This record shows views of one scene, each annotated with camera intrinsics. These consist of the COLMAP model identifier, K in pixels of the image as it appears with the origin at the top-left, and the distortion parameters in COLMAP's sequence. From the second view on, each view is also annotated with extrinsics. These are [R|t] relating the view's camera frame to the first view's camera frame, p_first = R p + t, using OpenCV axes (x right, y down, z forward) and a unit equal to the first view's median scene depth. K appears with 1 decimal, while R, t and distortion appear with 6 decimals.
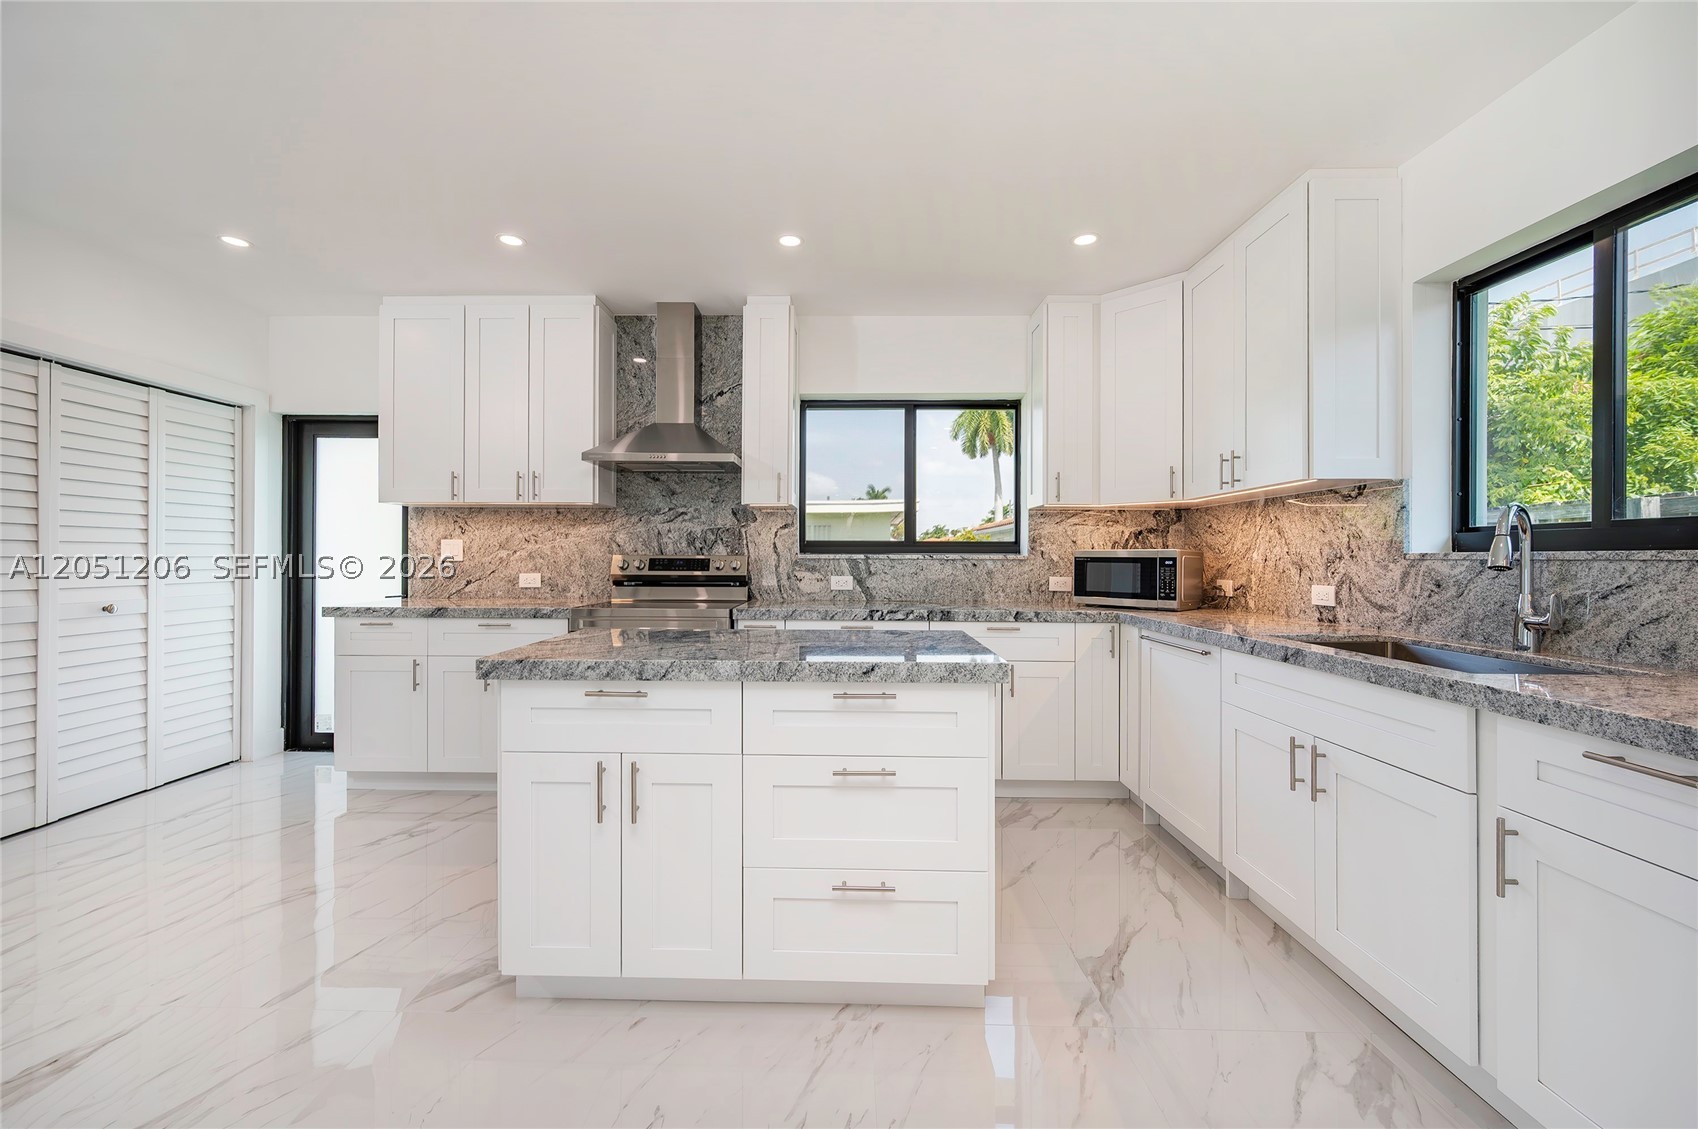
lens RADIAL K [[683.2, 0, 833.9], [0, 683.2, 569.8], [0, 0, 1]] dist [-0.002289, -0.002402]
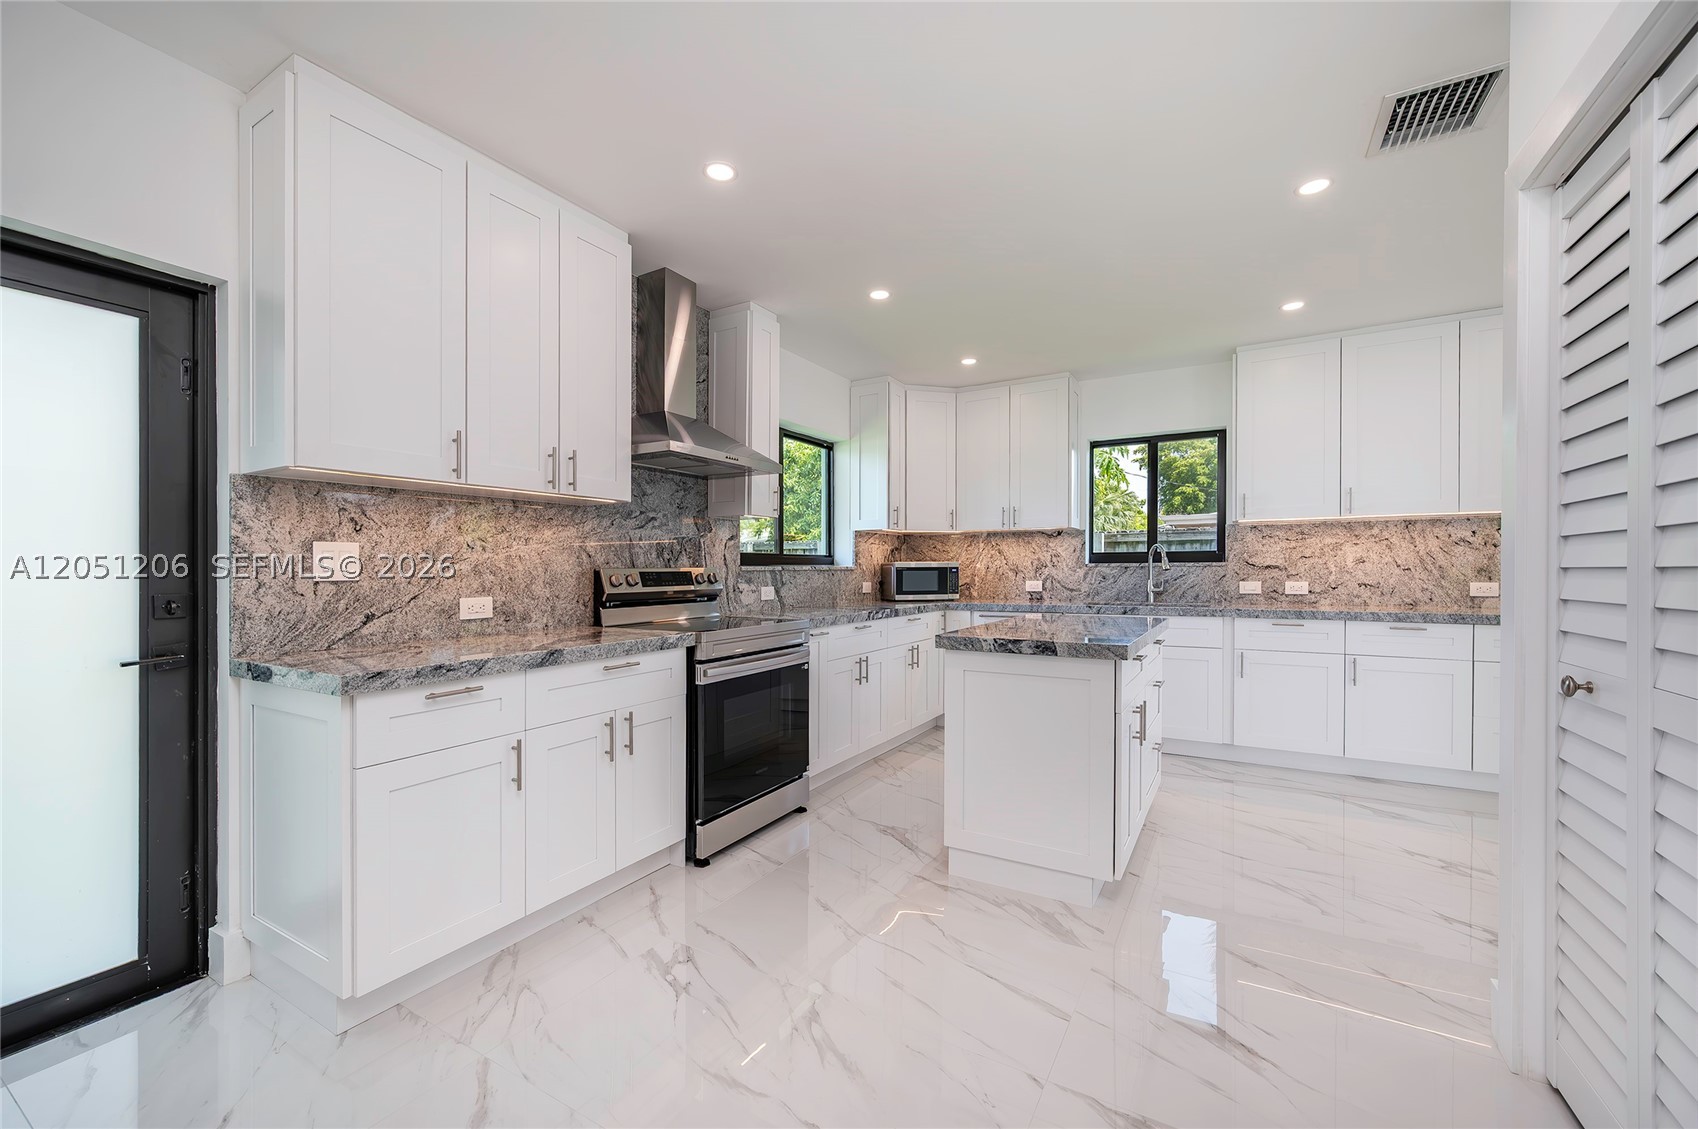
lens RADIAL K [[683.2, 0, 903.3], [0, 683.2, 585.2], [0, 0, 1]] dist [-0.002289, -0.002402]
pose [[0.430823, -0.029153, 0.901966, -0.854425], [0.023814, 0.999497, 0.020931, -0.010462], [-0.902122, 0.012462, 0.431300, 0.355471]]
